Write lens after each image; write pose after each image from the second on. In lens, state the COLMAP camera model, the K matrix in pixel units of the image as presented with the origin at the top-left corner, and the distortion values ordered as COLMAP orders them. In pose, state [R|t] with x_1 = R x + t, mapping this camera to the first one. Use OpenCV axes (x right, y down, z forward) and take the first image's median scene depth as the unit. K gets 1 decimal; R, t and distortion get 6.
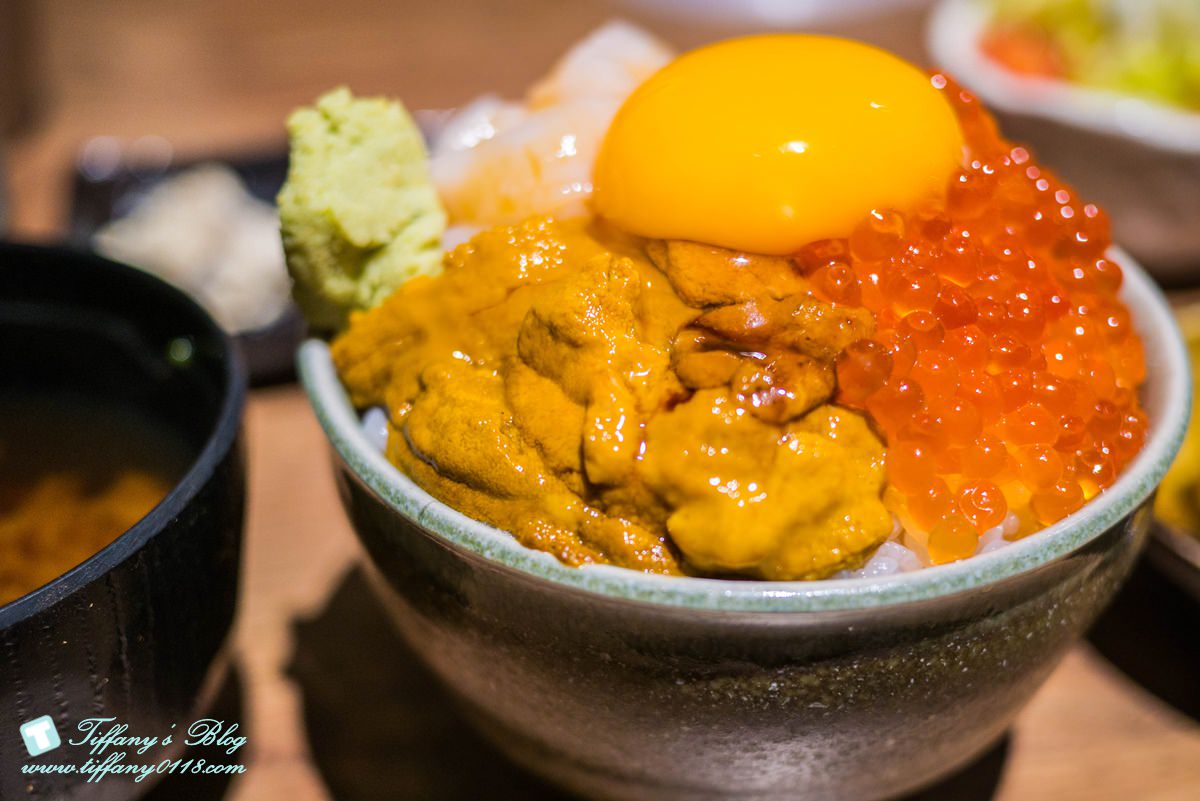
lens RADIAL K [[1427.1, 0, 601.4], [0, 1427.1, 404.6], [0, 0, 1]] dist [-0.010691, 0.000000]
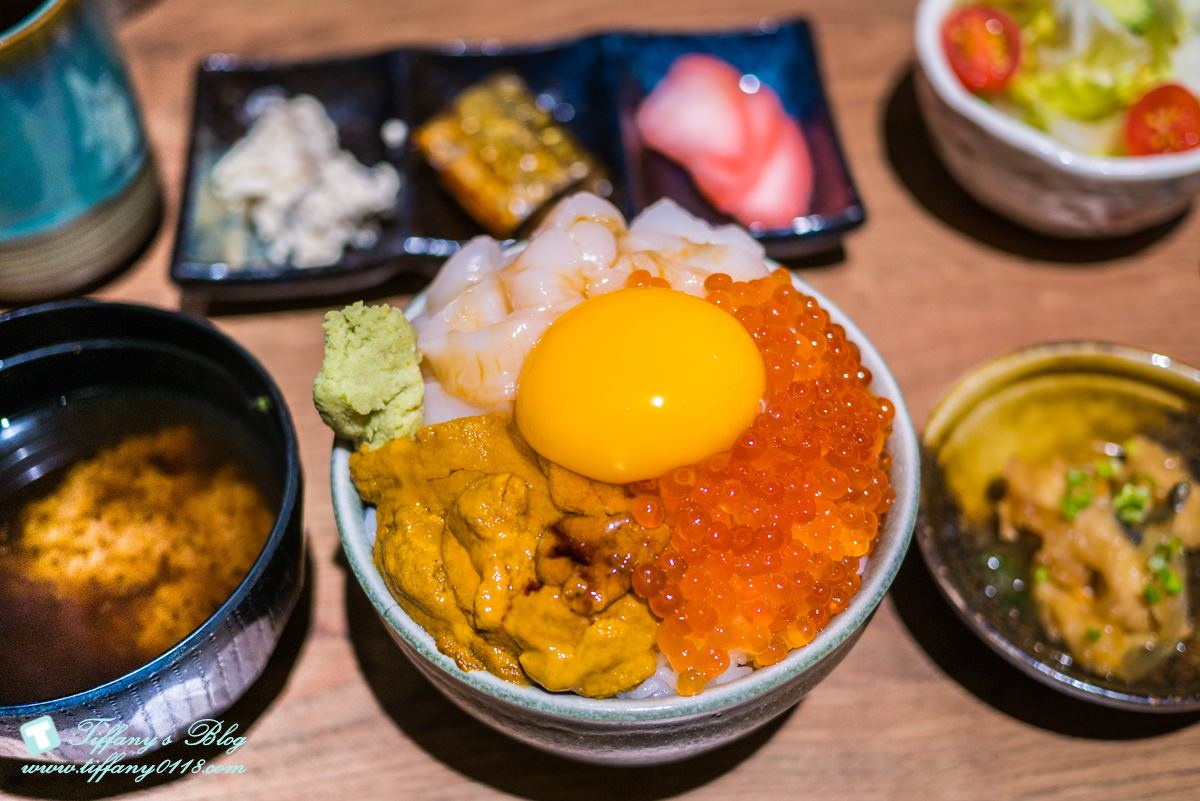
lens RADIAL K [[1389.7, 0, 593.2], [0, 1389.7, 396.9], [0, 0, 1]] dist [0.002623, 0.000000]
pose [[0.988793, 0.114048, -0.096337, 0.247601], [-0.075968, 0.939881, 0.332945, -0.736899], [0.128517, -0.321895, 0.938012, -0.424279]]
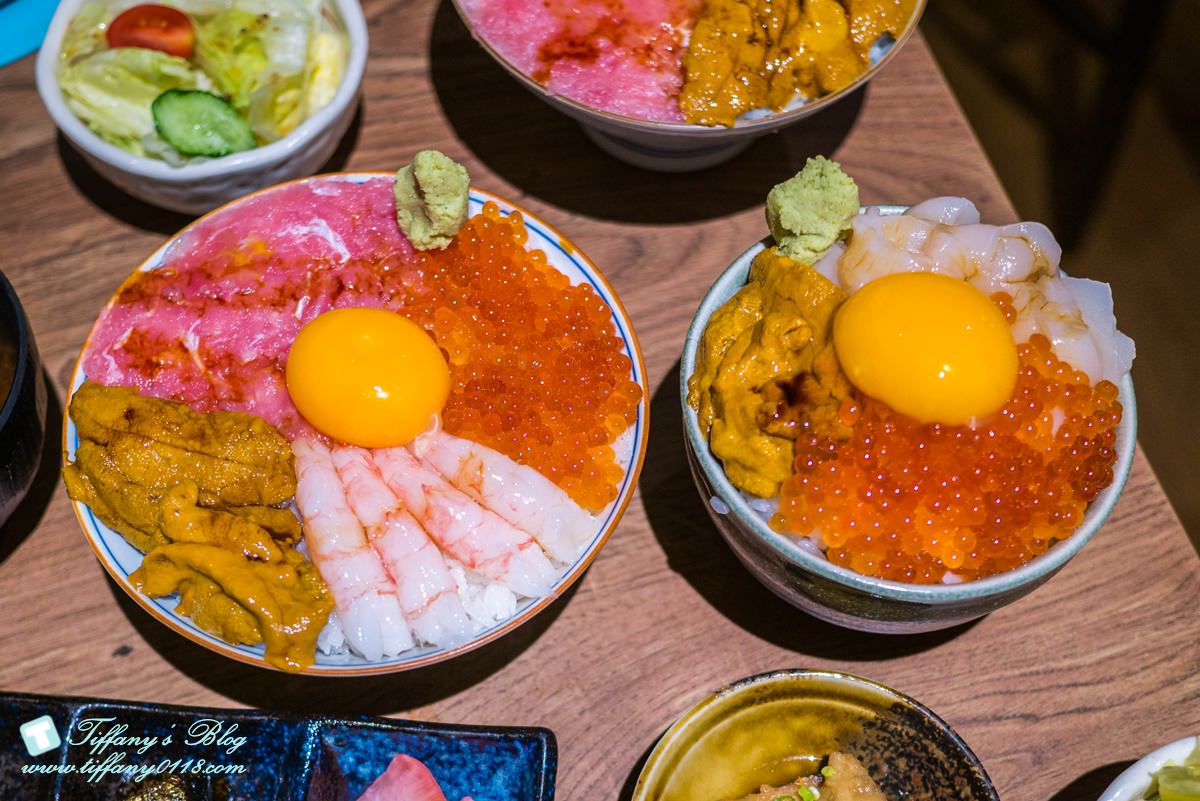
lens RADIAL K [[1700.4, 0, 604.1], [0, 1700.4, 410.9], [0, 0, 1]] dist [-0.044065, 0.000000]
pose [[0.459335, 0.761561, -0.457204, 1.188030], [-0.522060, 0.647893, 0.554697, -1.337037], [0.718655, -0.016104, 0.695181, -1.044485]]
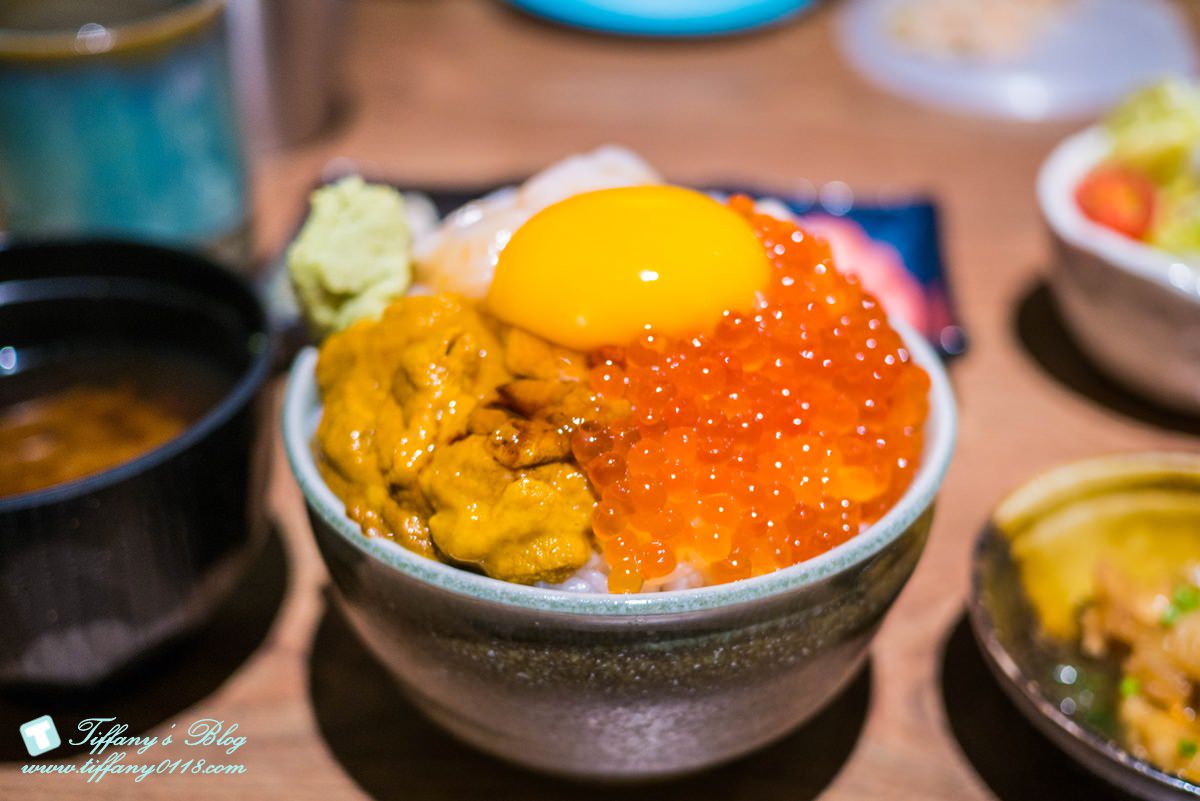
lens RADIAL K [[1427.1, 0, 591.8], [0, 1427.1, 365.0], [0, 0, 1]] dist [-0.010691, 0.000000]
pose [[0.937717, 0.179902, -0.297191, 0.575829], [-0.188587, 0.982056, -0.000564, -0.097464], [0.291756, 0.056575, 0.954818, -0.321924]]
